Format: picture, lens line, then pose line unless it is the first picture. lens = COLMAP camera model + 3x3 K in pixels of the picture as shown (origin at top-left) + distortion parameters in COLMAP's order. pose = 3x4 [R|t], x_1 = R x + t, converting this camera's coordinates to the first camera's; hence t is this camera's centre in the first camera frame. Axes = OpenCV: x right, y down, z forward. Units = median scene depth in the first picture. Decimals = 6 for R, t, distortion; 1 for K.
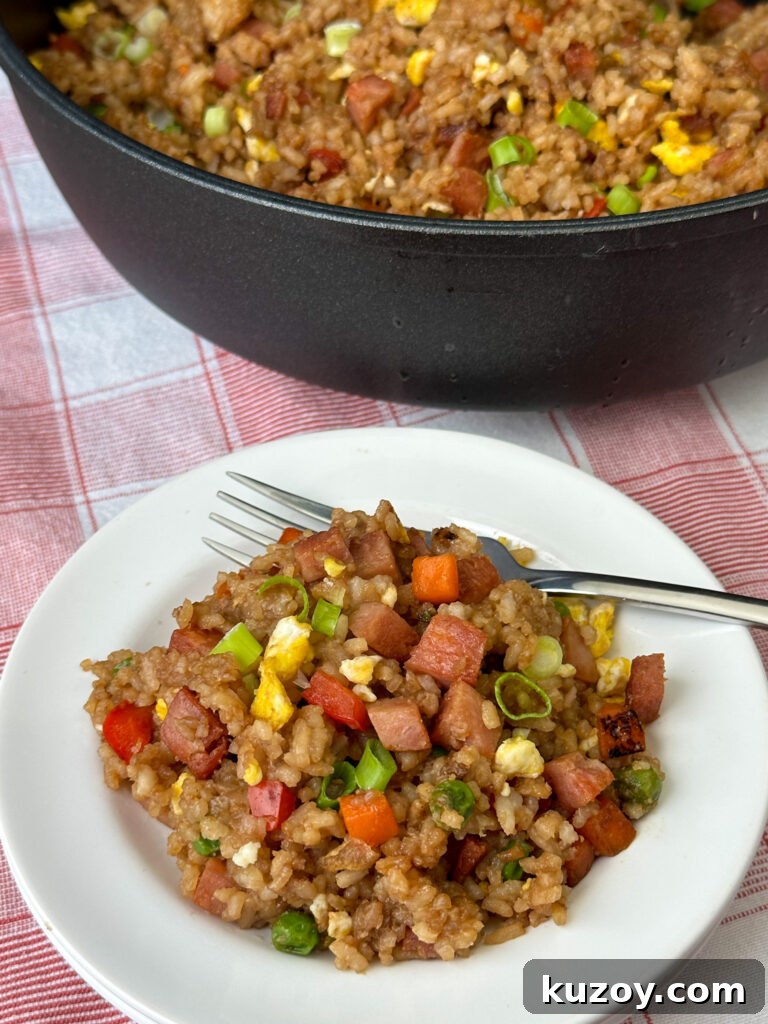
lens RADIAL K [[1682.7, 0, 371.6], [0, 1682.7, 513.3], [0, 0, 1]] dist [0.144466, -0.162726]
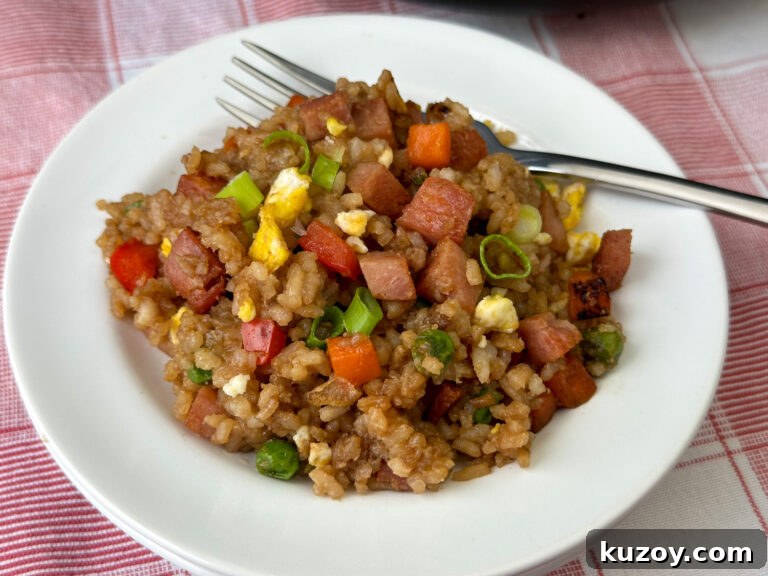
lens RADIAL K [[1262.0, 0, 384.0], [0, 1262.0, 288.0], [0, 0, 1]] dist [0.144466, -0.162726]
pose [[0.997398, 0.067210, 0.026091, -0.006145], [-0.069824, 0.990632, 0.117359, 0.038879], [-0.017958, -0.118875, 0.992747, 0.203629]]
